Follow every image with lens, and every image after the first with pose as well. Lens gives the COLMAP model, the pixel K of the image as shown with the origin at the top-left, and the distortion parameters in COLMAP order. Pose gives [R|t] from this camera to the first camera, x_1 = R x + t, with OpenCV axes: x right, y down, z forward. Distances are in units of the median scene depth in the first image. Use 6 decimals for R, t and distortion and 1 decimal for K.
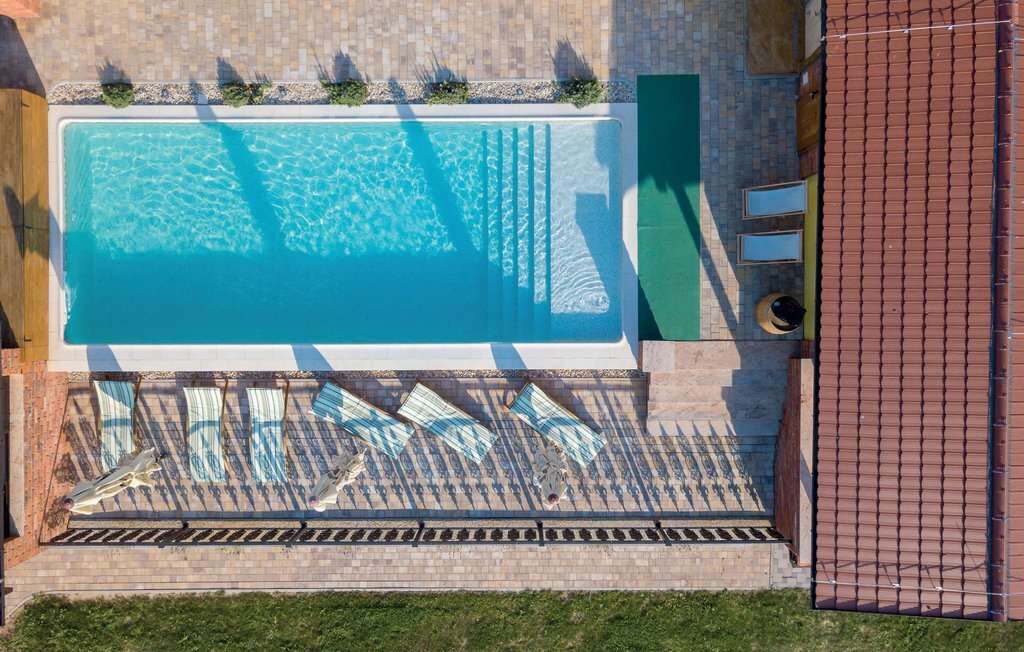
lens RADIAL K [[761.9, 0, 499.0], [0, 761.9, 348.0], [0, 0, 1]] dist [0.013333, -0.001729]
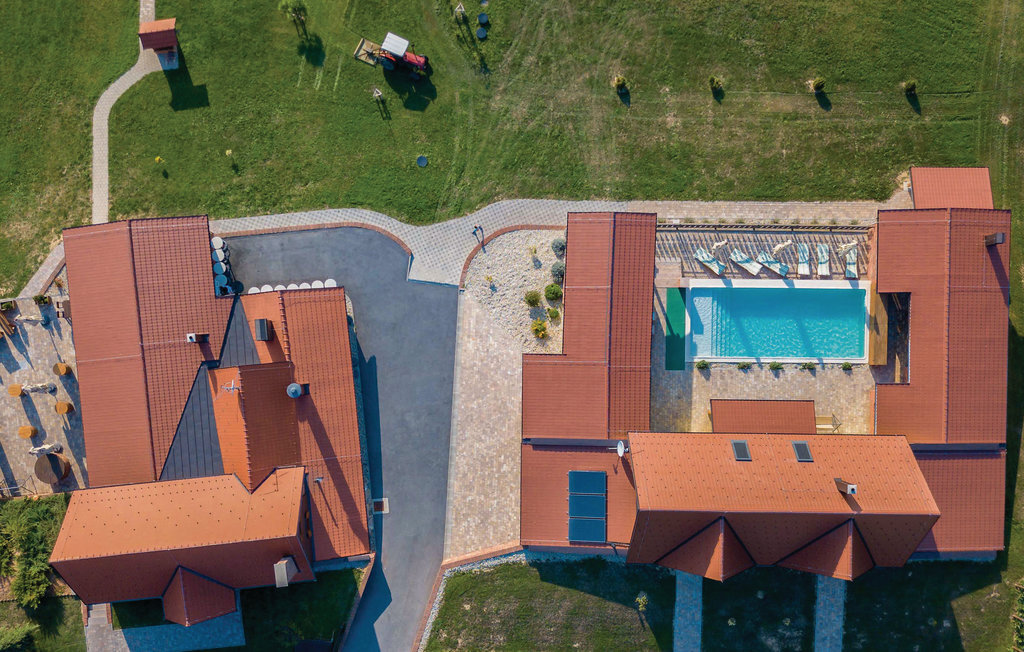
lens RADIAL K [[772.5, 0, 548.7], [0, 772.5, 325.5], [0, 0, 1]] dist [-0.003991, -0.005140]
pose [[-0.999670, -0.014430, 0.021229, 0.663211], [0.013718, -0.999350, -0.033346, -0.065903], [0.021696, -0.033044, 0.999218, -2.174890]]
